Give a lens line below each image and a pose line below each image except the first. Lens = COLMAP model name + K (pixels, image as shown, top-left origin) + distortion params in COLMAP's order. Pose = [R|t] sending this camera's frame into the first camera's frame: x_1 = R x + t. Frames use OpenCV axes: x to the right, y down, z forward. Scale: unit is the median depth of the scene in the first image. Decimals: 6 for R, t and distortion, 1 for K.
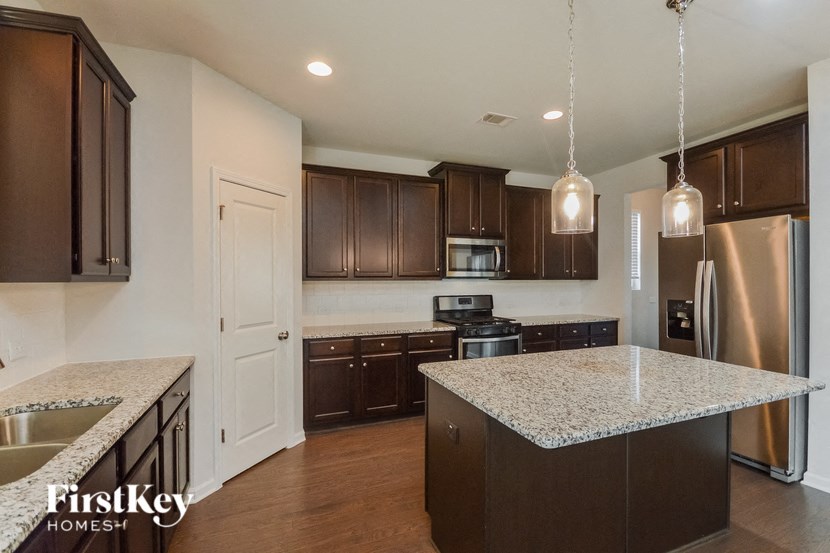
lens RADIAL K [[374.7, 0, 417.0], [0, 374.7, 281.4], [0, 0, 1]] dist [-0.027383, -0.000087]
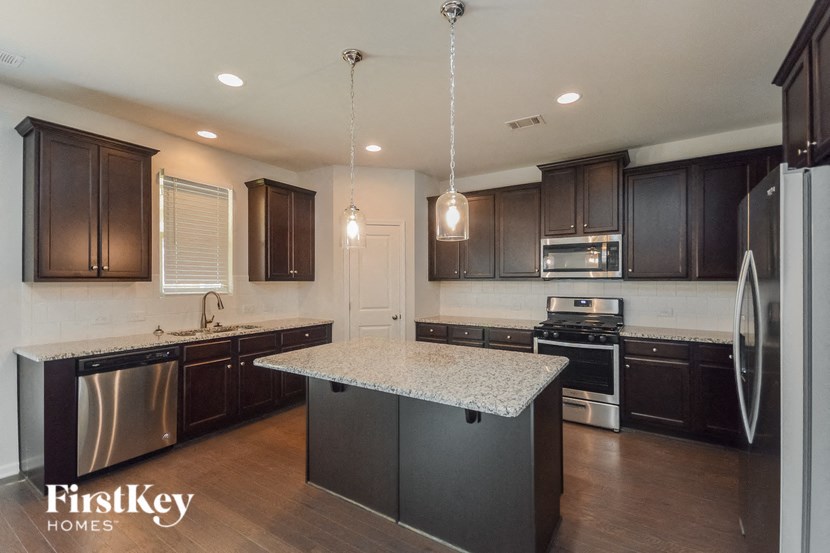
lens RADIAL K [[366.7, 0, 415.2], [0, 366.7, 280.0], [0, 0, 1]] dist [0.000047, -0.000033]
pose [[0.579044, -0.000552, -0.815296, 0.843233], [-0.003355, 0.999990, -0.003060, -0.001891], [0.815289, 0.004507, 0.579036, 0.174657]]
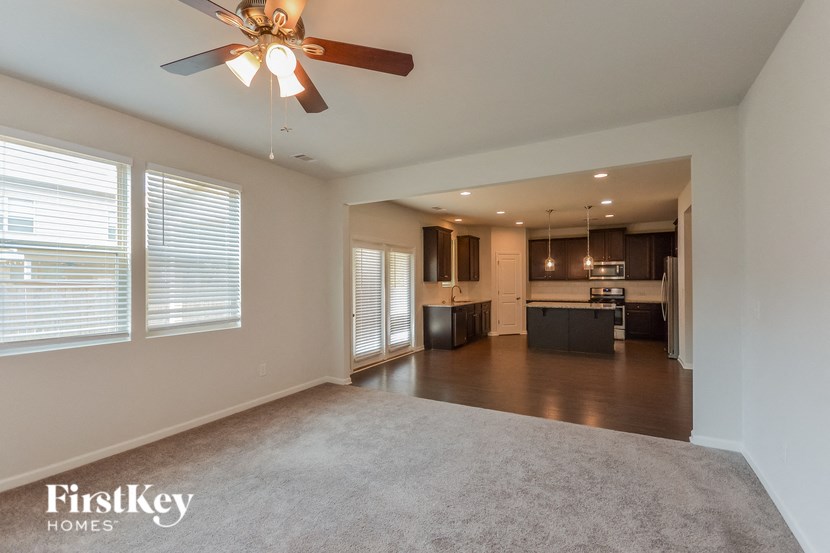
lens RADIAL K [[380.3, 0, 416.3], [0, 380.3, 278.5], [0, 0, 1]] dist [-0.000074, -0.000055]
pose [[0.634347, -0.004853, -0.773033, 1.484747], [0.000434, 0.999982, -0.005921, -0.003649], [0.773048, 0.003421, 0.634338, -1.619989]]
